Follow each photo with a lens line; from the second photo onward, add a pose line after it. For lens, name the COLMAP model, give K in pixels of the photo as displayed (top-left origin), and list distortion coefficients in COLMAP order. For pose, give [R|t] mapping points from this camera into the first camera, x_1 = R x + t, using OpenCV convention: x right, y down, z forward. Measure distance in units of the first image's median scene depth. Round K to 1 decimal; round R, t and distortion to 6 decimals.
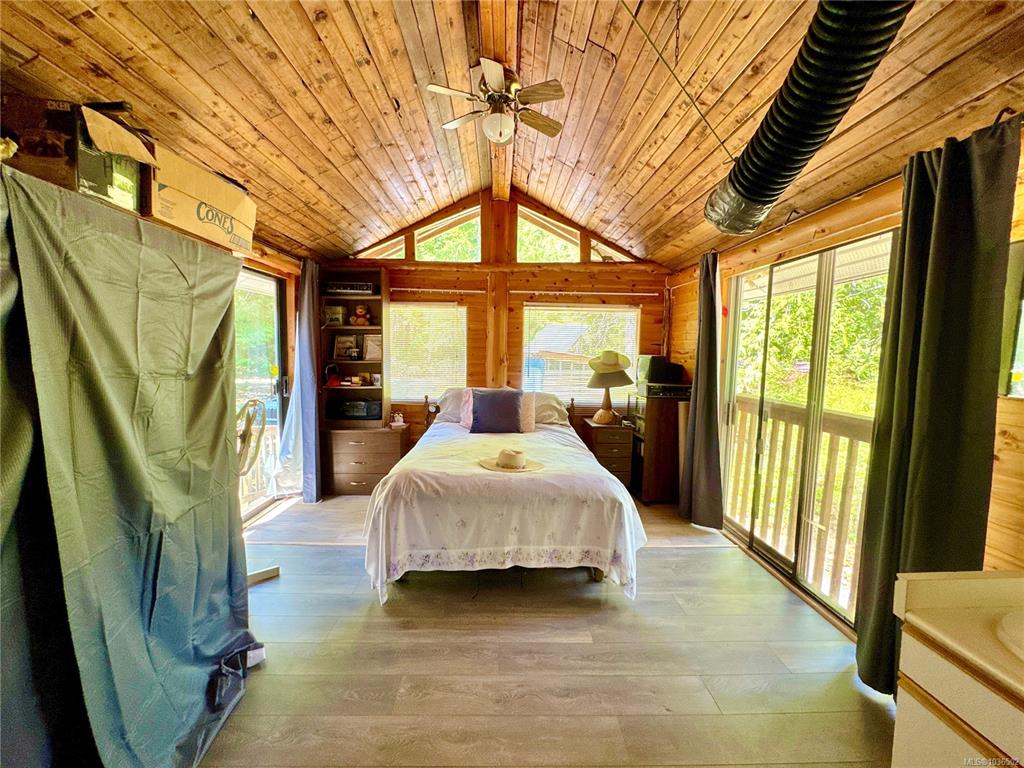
lens RADIAL K [[408.5, 0, 510.6], [0, 408.5, 386.3], [0, 0, 1]] dist [-0.002636, 0.000007]
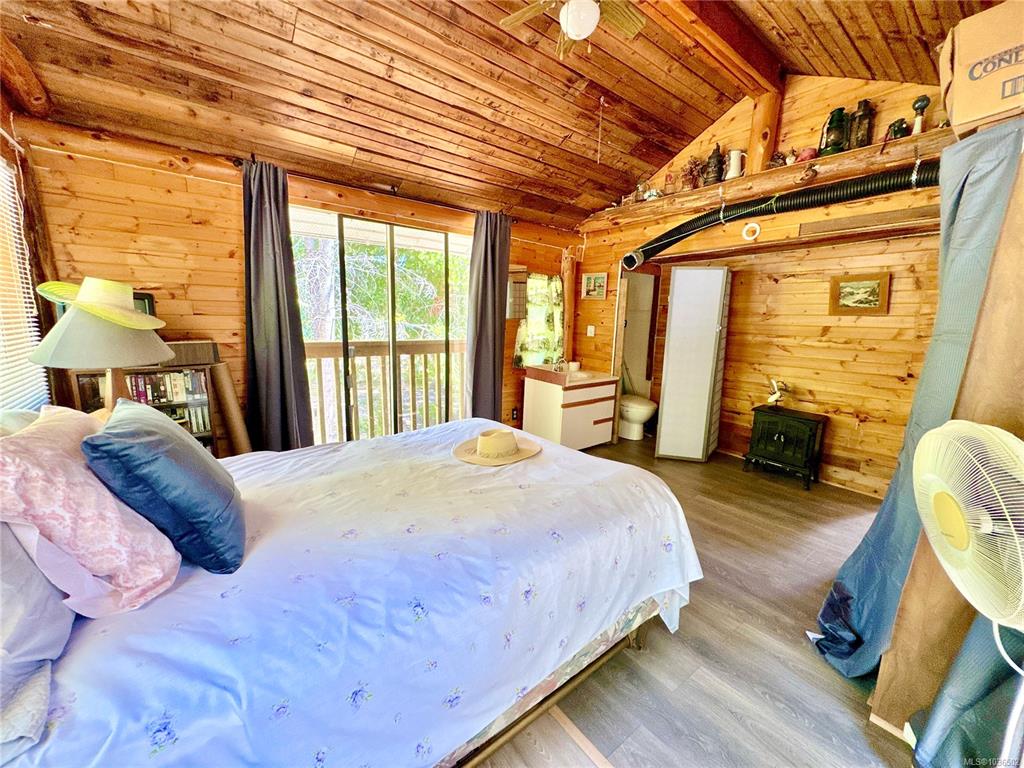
lens RADIAL K [[408.5, 0, 514.6], [0, 408.5, 387.3], [0, 0, 1]] dist [-0.002636, 0.000007]
pose [[-0.602515, -0.178176, 0.777965, -0.592696], [0.025824, 0.969899, 0.242134, -0.108652], [-0.797690, 0.165979, -0.579777, 1.417444]]
